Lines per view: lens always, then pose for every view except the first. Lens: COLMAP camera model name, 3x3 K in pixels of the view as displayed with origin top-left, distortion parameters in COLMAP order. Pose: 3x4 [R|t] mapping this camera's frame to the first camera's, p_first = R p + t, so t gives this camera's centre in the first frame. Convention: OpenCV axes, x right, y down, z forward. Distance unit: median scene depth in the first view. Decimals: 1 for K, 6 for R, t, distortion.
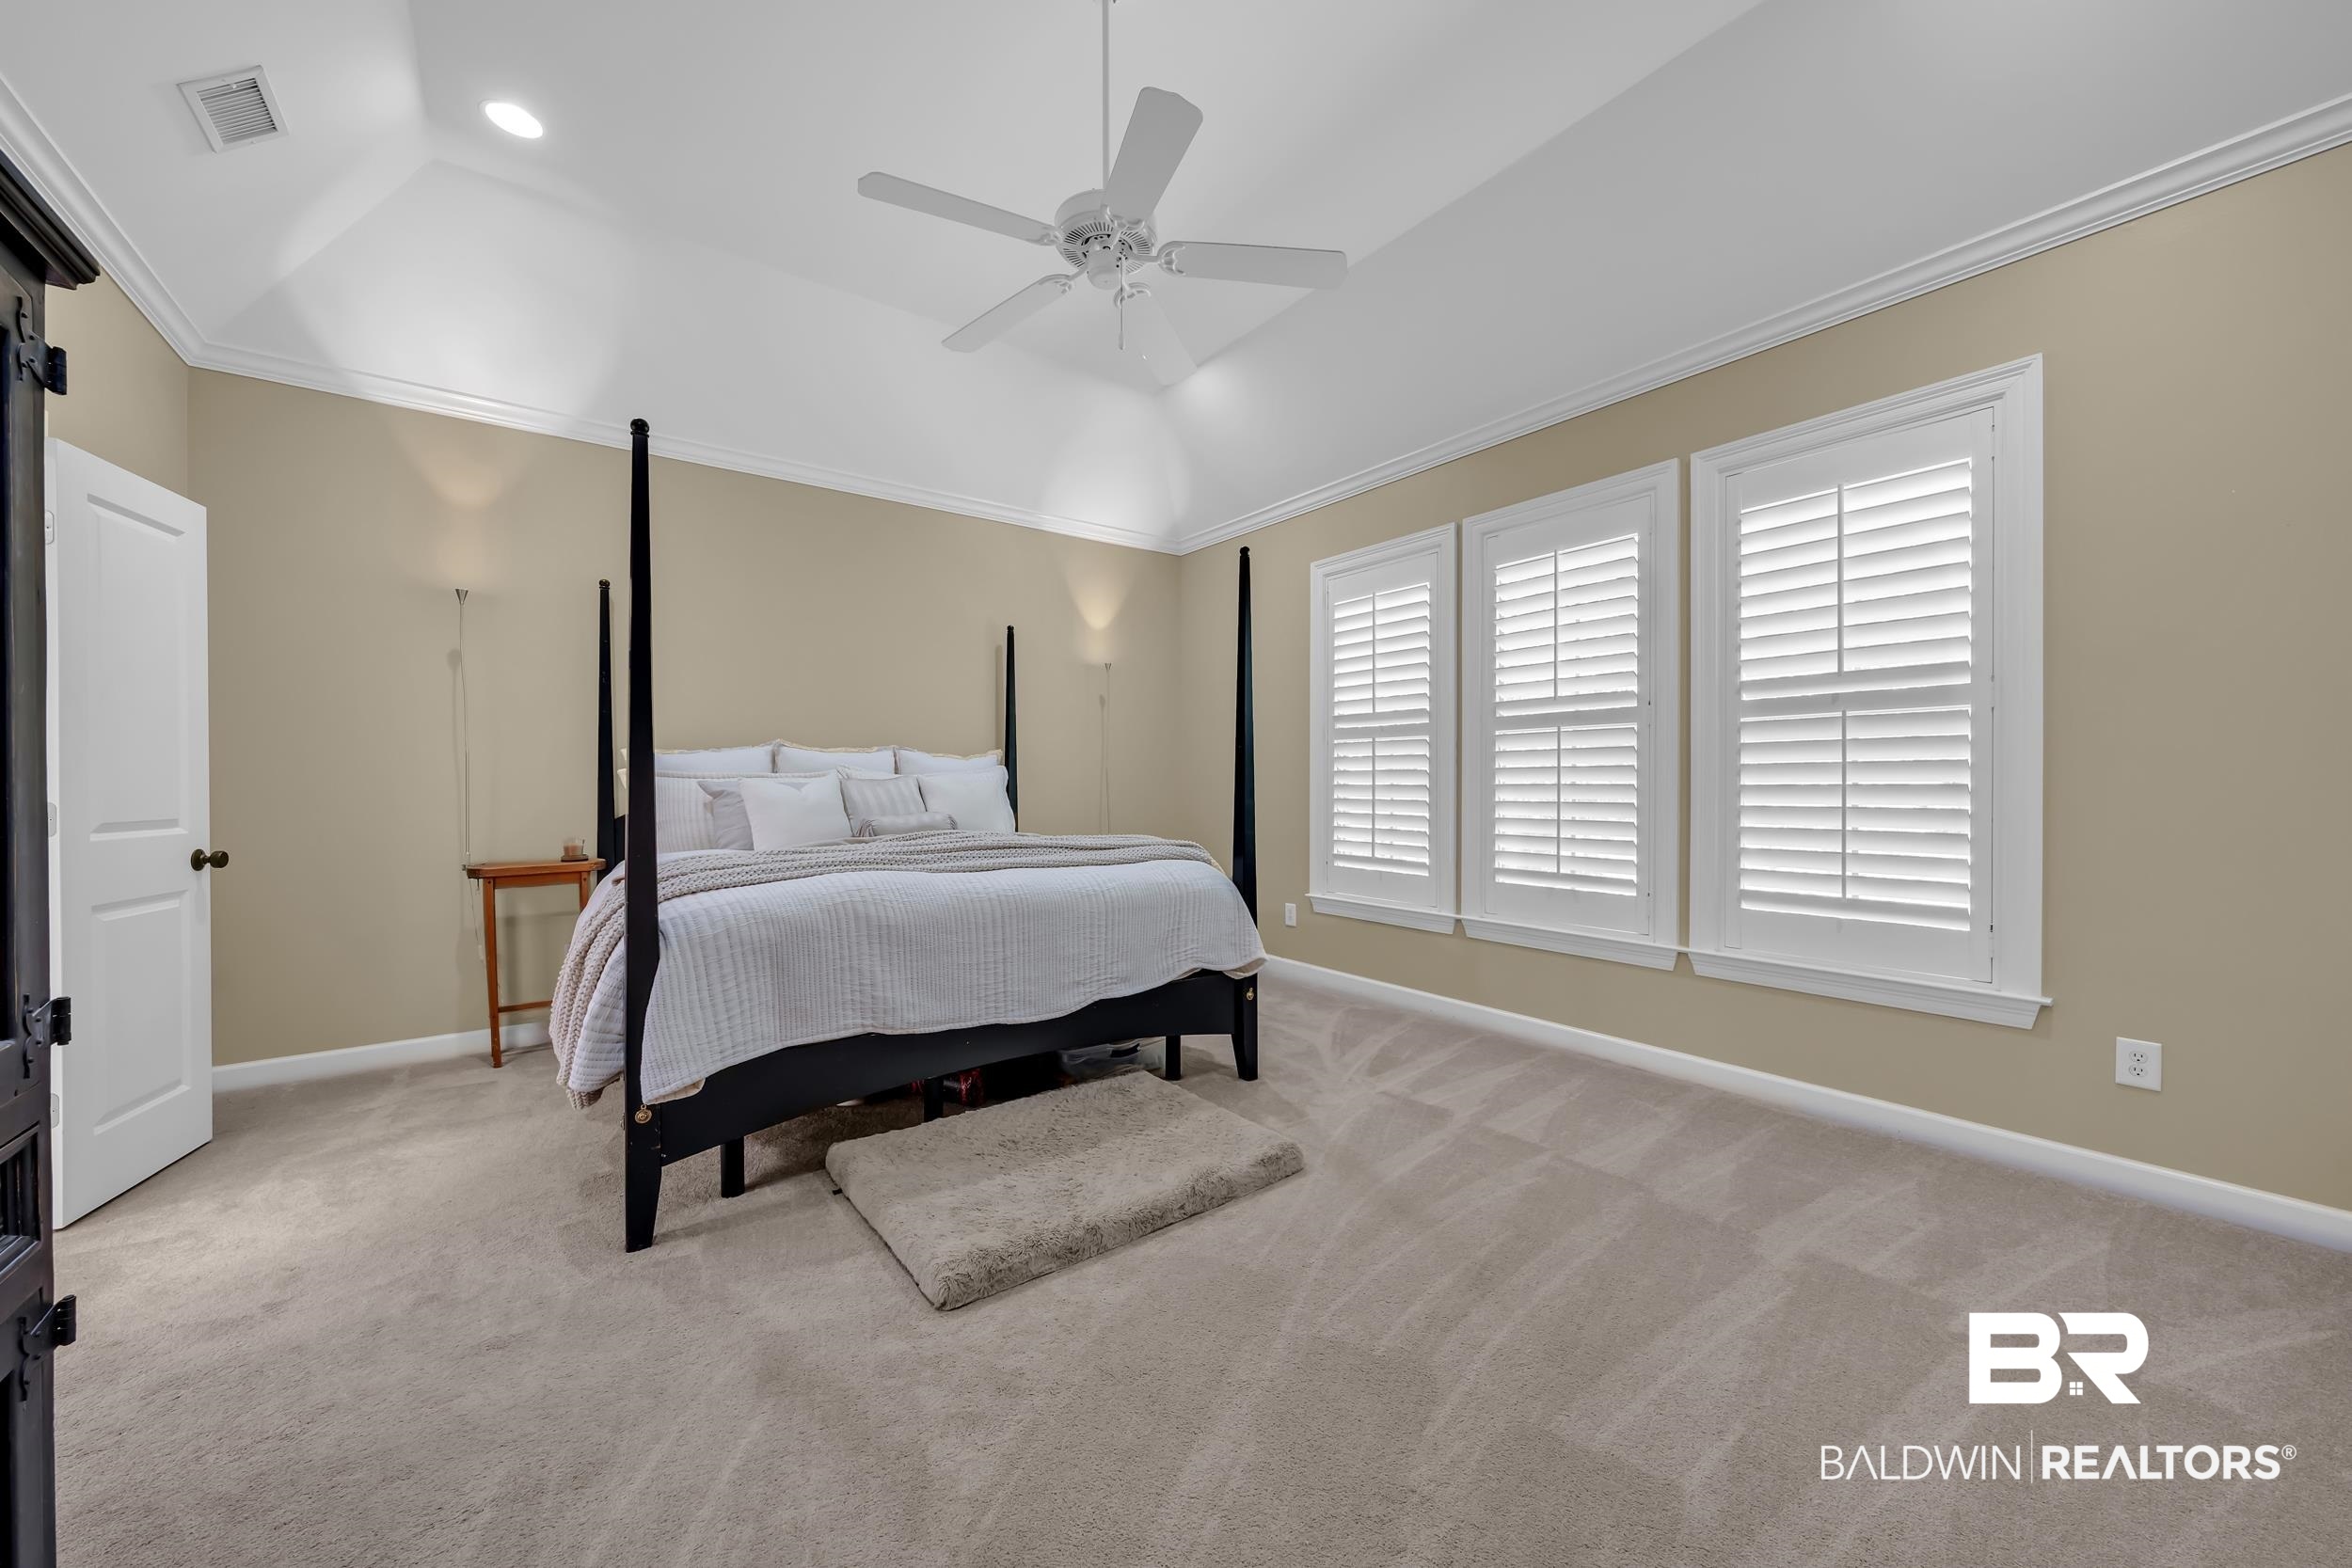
lens RADIAL K [[817.1, 0, 1176.0], [0, 817.1, 784.0], [0, 0, 1]] dist [-0.001198, -0.000408]
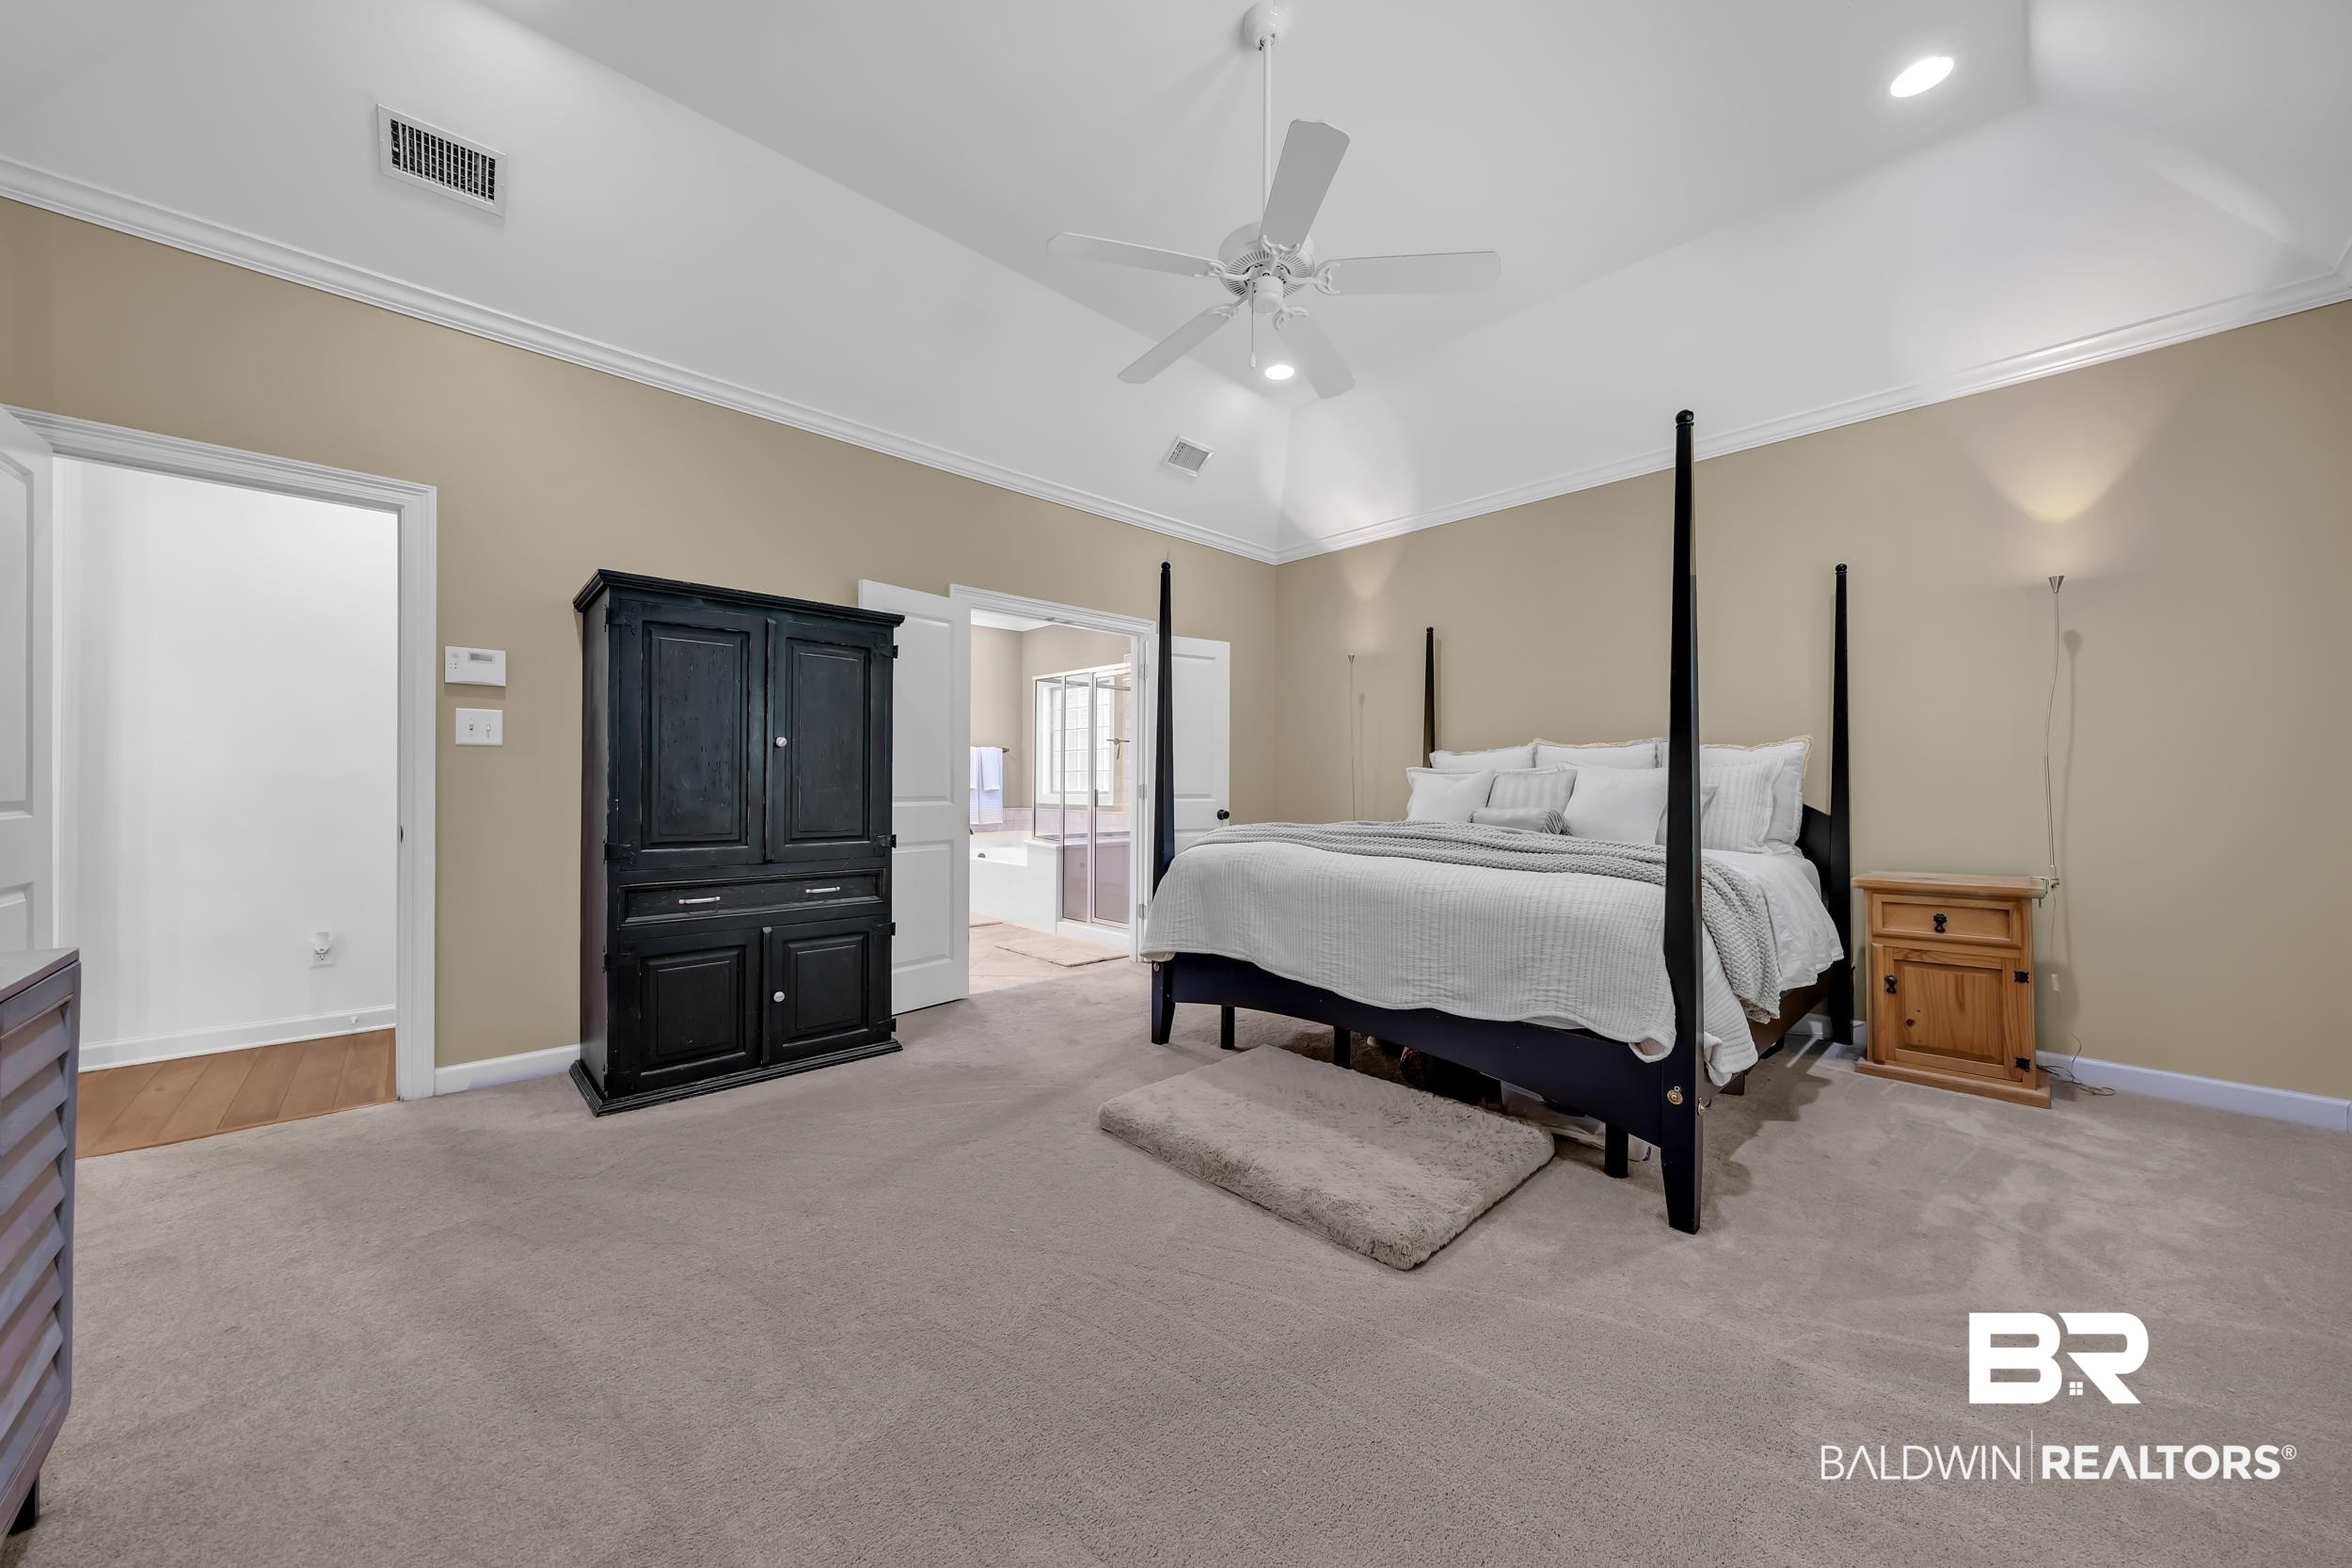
lens RADIAL K [[865.4, 0, 1297.2], [0, 865.4, 785.6], [0, 0, 1]] dist [0.000029, -0.000017]
pose [[0.180162, 0.002040, -0.983635, 0.847304], [-0.010199, 0.999948, 0.000206, 0.015018], [0.983584, 0.009995, 0.180173, 0.679840]]
